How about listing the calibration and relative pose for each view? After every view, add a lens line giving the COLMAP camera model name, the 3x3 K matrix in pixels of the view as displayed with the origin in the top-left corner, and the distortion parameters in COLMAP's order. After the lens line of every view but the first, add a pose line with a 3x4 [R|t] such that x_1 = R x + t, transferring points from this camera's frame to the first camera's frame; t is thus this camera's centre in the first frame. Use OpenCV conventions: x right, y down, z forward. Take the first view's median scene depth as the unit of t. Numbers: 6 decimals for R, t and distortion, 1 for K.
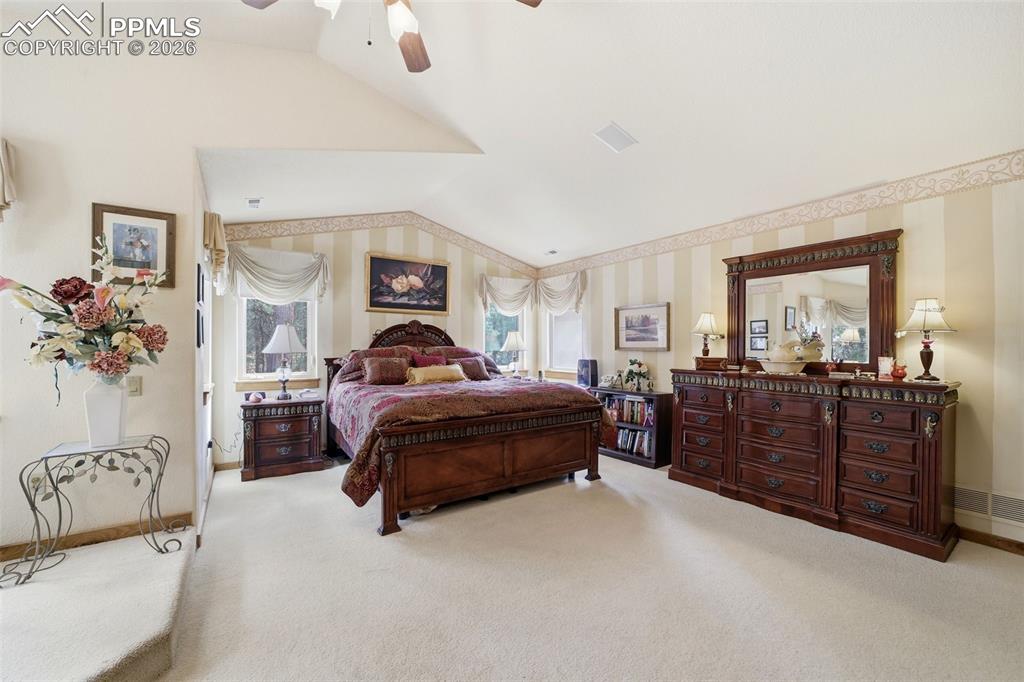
lens RADIAL K [[400.6, 0, 513.5], [0, 400.6, 346.3], [0, 0, 1]] dist [-0.035528, 0.008582]
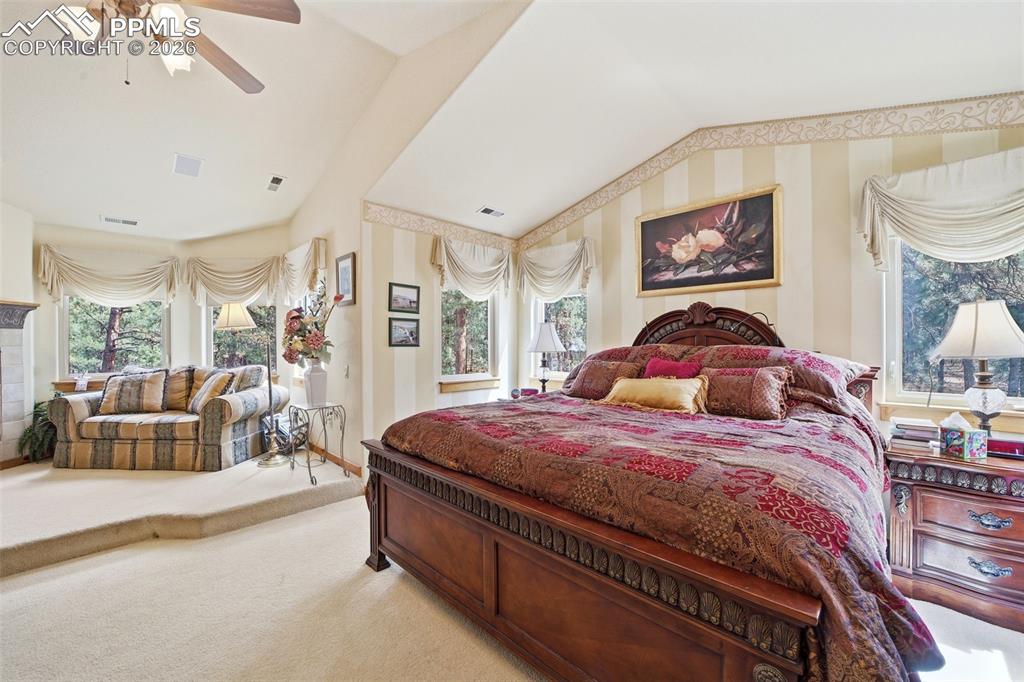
lens RADIAL K [[405.2, 0, 513.1], [0, 405.2, 345.6], [0, 0, 1]] dist [-0.034639, 0.009617]
pose [[0.180596, 0.004853, -0.983545, 0.746600], [0.003663, 0.999978, 0.005607, -0.008013], [0.983550, -0.004615, 0.180574, 1.465019]]
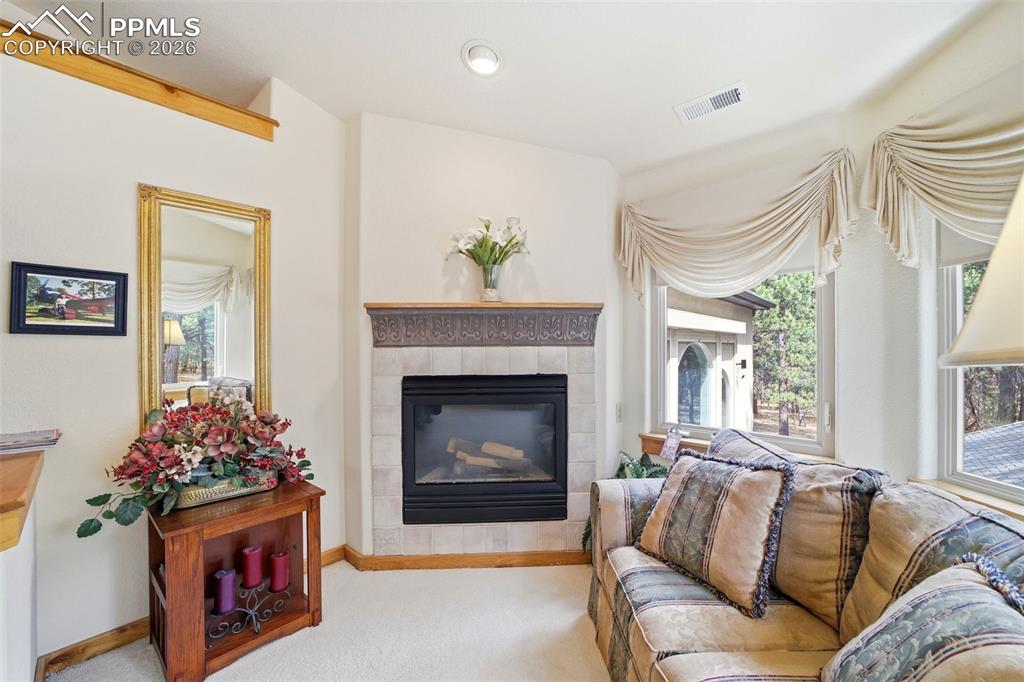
lens RADIAL K [[405.2, 0, 513.1], [0, 405.2, 345.6], [0, 0, 1]] dist [-0.034639, 0.009617]
pose [[-0.970532, -0.000302, -0.240971, -0.879307], [-0.000092, 1.000000, -0.000882, -0.081871], [0.240971, -0.000834, -0.970532, 0.665834]]
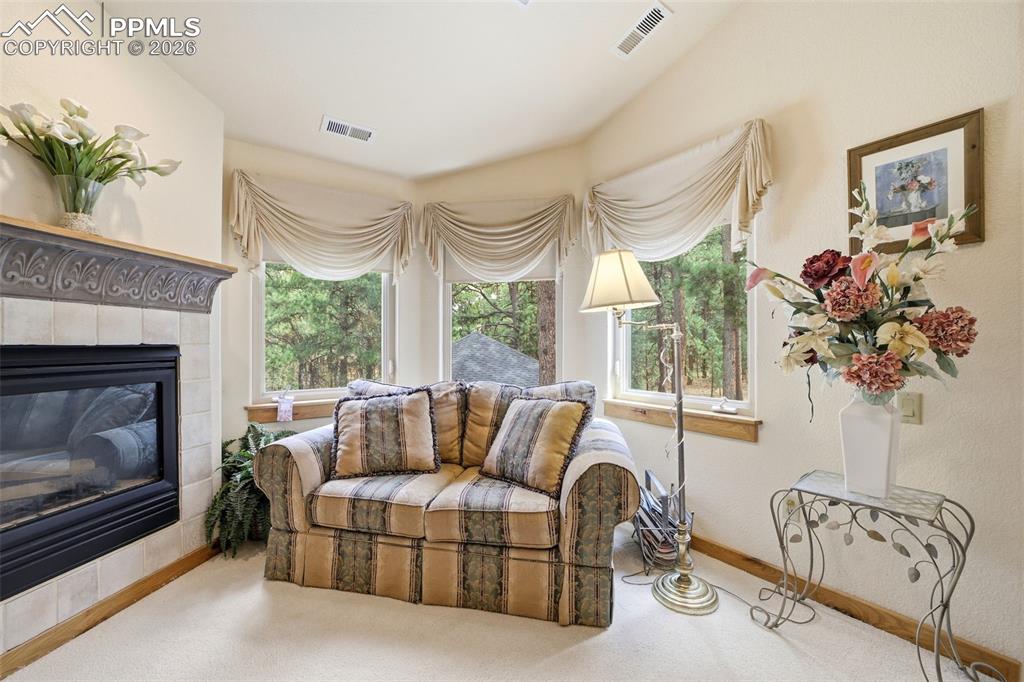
lens RADIAL K [[400.6, 0, 513.5], [0, 400.6, 346.3], [0, 0, 1]] dist [-0.035528, 0.008582]
pose [[0.023858, -0.000123, -0.999715, -0.376948], [0.001117, 0.999999, -0.000097, 0.000236], [0.999715, -0.001115, 0.023858, 0.362038]]
